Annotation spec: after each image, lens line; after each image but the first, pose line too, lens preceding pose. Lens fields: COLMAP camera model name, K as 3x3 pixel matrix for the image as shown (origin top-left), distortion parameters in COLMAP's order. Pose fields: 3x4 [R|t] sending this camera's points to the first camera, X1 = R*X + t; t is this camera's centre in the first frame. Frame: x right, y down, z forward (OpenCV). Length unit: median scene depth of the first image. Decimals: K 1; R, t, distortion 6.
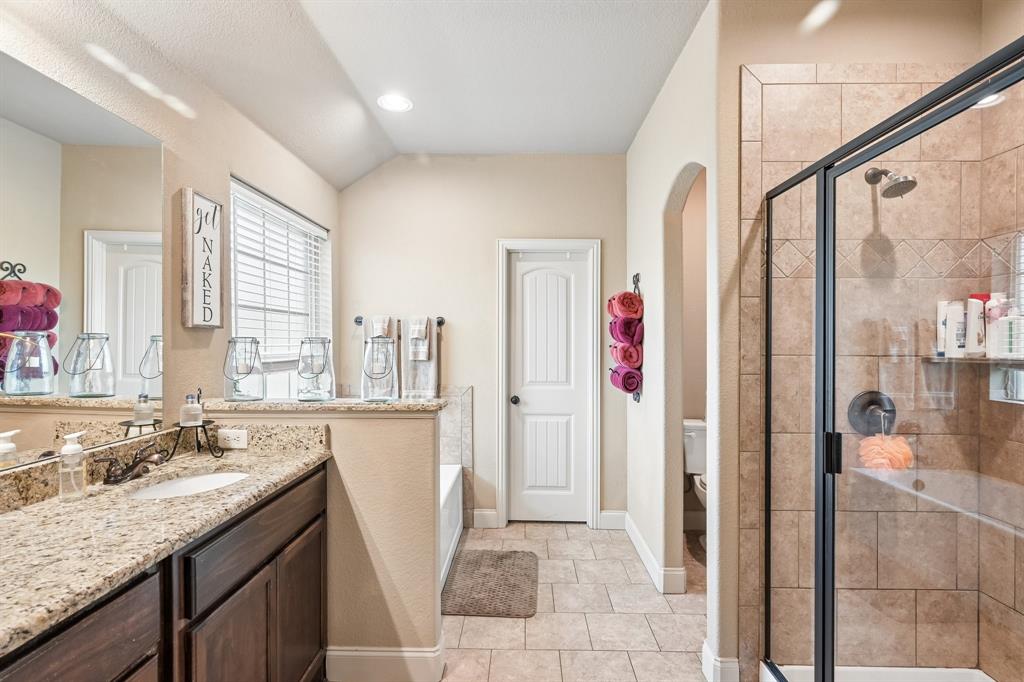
lens RADIAL K [[484.1, 0, 508.5], [0, 484.1, 353.1], [0, 0, 1]] dist [-0.000651, -0.001605]
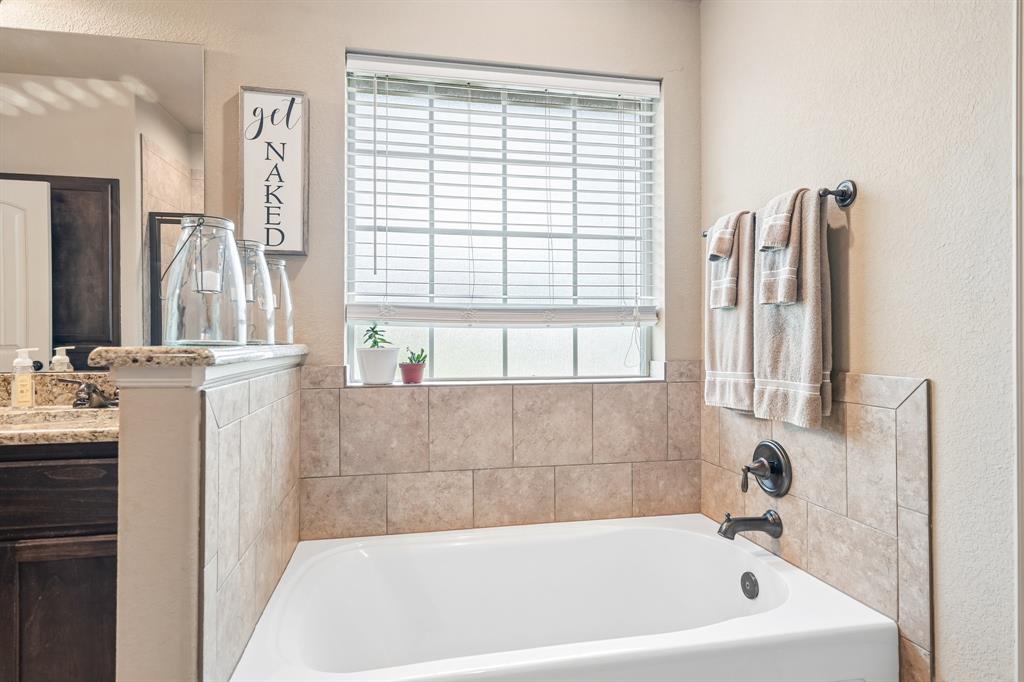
lens RADIAL K [[563.7, 0, 511.7], [0, 563.7, 343.4], [0, 0, 1]] dist [0.002387, 0.001614]
pose [[0.220950, 0.001538, -0.975284, 0.338415], [-0.019738, 0.999801, -0.002895, 0.081803], [0.975085, 0.019890, 0.220936, 1.064184]]
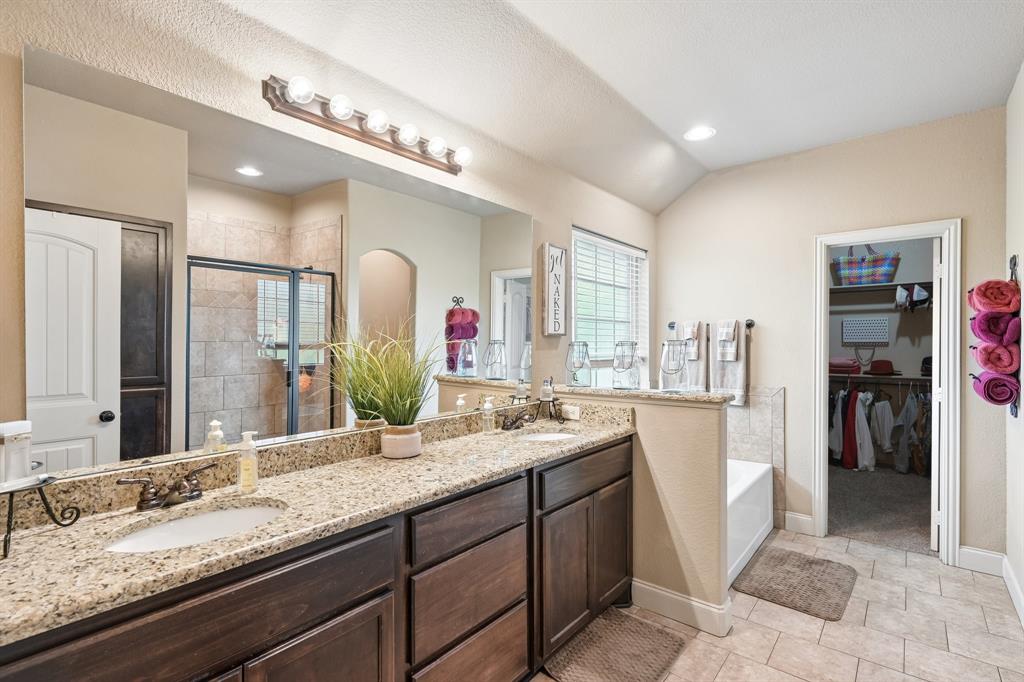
lens RADIAL K [[484.1, 0, 520.6], [0, 484.1, 349.2], [0, 0, 1]] dist [-0.000651, -0.001605]
pose [[0.795182, -0.001708, -0.606368, 0.158057], [-0.005643, 0.999932, -0.010216, 0.004137], [0.606344, 0.011545, 0.795118, -0.202691]]
